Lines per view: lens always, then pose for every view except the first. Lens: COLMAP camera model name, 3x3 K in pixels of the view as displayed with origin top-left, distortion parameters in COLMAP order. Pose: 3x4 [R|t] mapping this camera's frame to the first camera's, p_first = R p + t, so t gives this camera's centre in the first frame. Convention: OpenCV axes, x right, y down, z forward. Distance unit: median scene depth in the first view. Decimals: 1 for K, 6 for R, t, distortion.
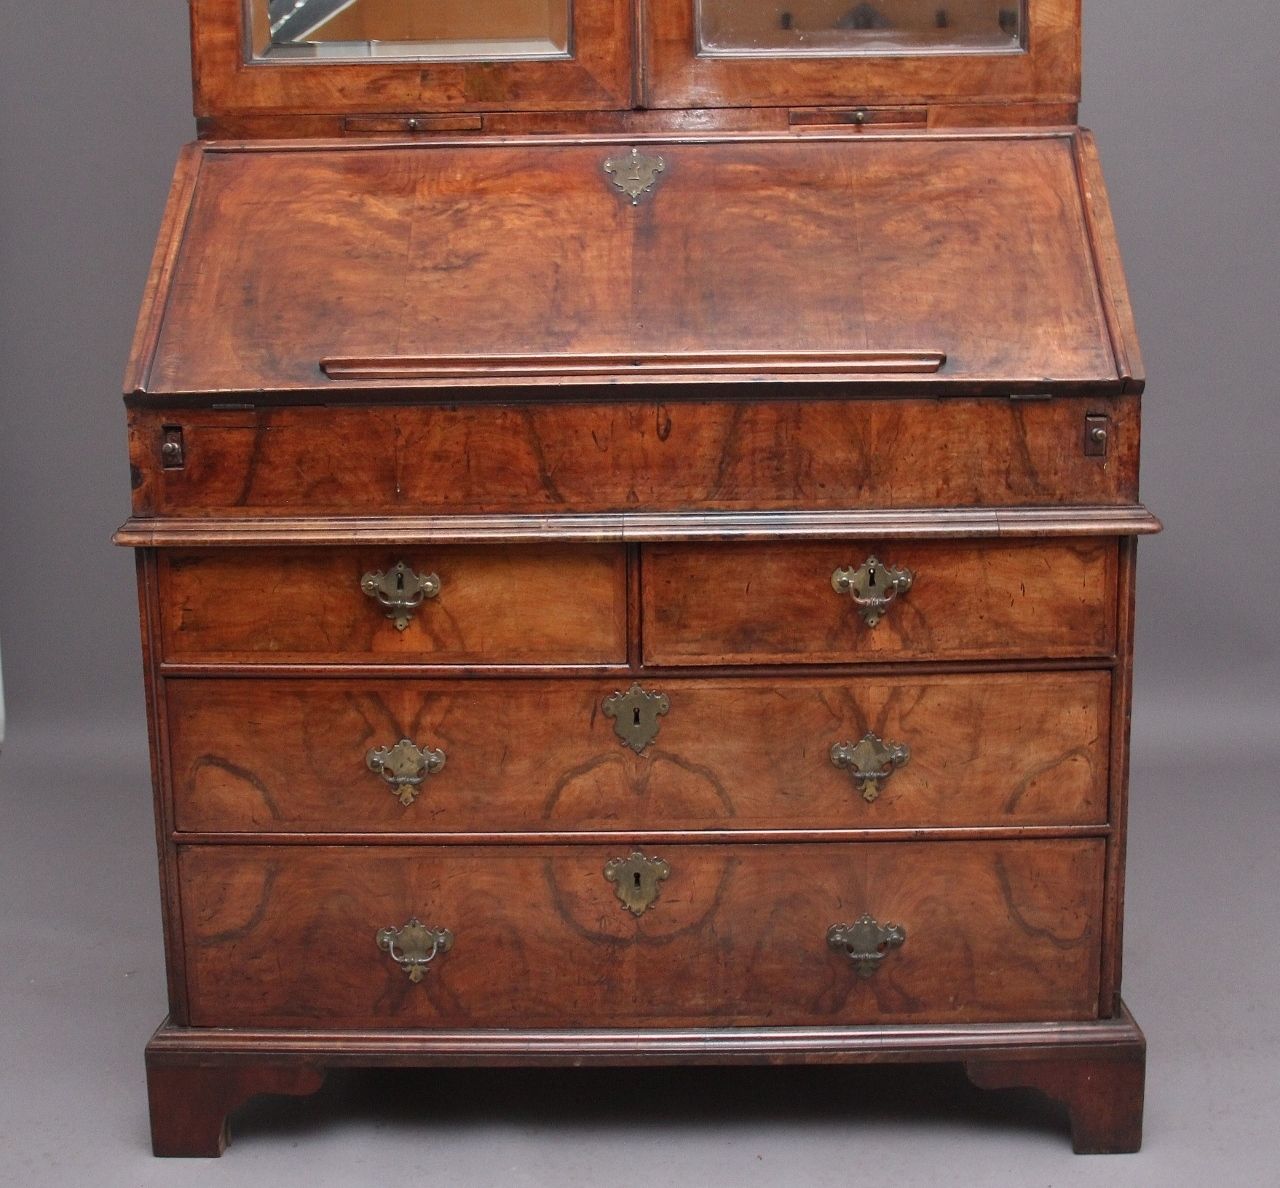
lens RADIAL K [[1833.2, 0, 671.4], [0, 1833.2, 549.8], [0, 0, 1]] dist [-0.116459, 0.174951]
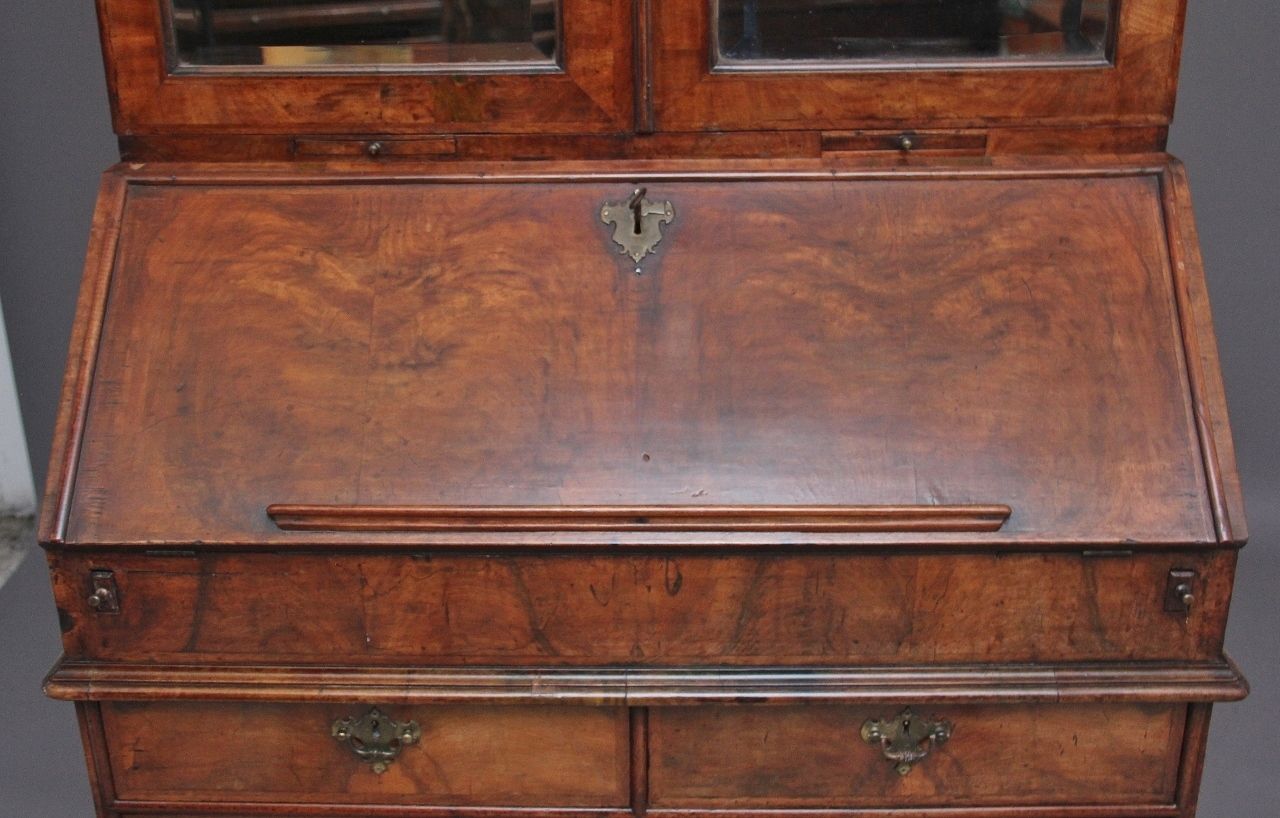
lens RADIAL K [[1449.1, 0, 635.6], [0, 1449.1, 381.9], [0, 0, 1]] dist [-0.098891, 0.277947]
pose [[0.999944, 0.002632, -0.010278, -0.014431], [-0.000265, 0.974640, 0.223777, -0.293070], [0.010606, -0.223762, 0.974586, 0.343904]]
